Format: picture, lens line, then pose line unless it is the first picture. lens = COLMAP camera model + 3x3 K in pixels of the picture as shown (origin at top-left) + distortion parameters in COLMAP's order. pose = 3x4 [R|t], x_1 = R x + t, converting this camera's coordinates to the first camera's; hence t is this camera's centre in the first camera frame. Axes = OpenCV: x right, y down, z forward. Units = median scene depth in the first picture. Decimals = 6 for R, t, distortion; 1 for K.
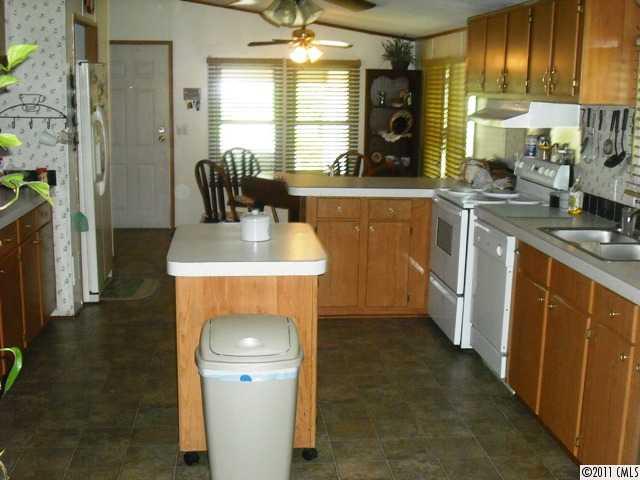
lens RADIAL K [[844.4, 0, 321.4], [0, 844.4, 241.5], [0, 0, 1]] dist [-0.084634, 0.000000]
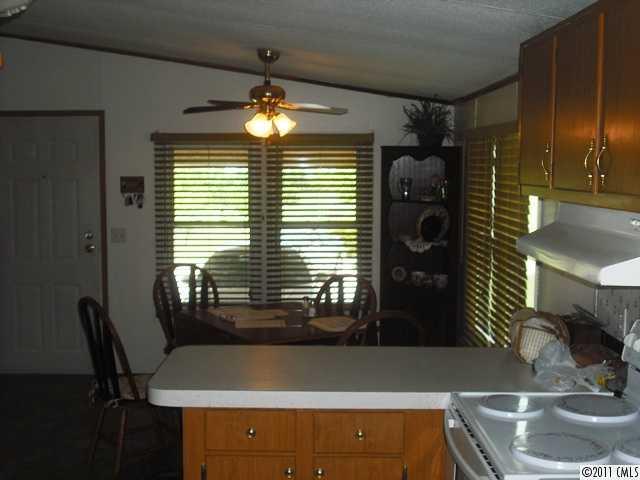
lens RADIAL K [[844.4, 0, 317.5], [0, 844.4, 240.1], [0, 0, 1]] dist [-0.084634, 0.000000]
pose [[0.995936, -0.003784, -0.089984, 0.063698], [-0.004686, 0.995586, -0.093734, -0.064930], [0.089941, 0.093774, 0.991523, 0.324258]]
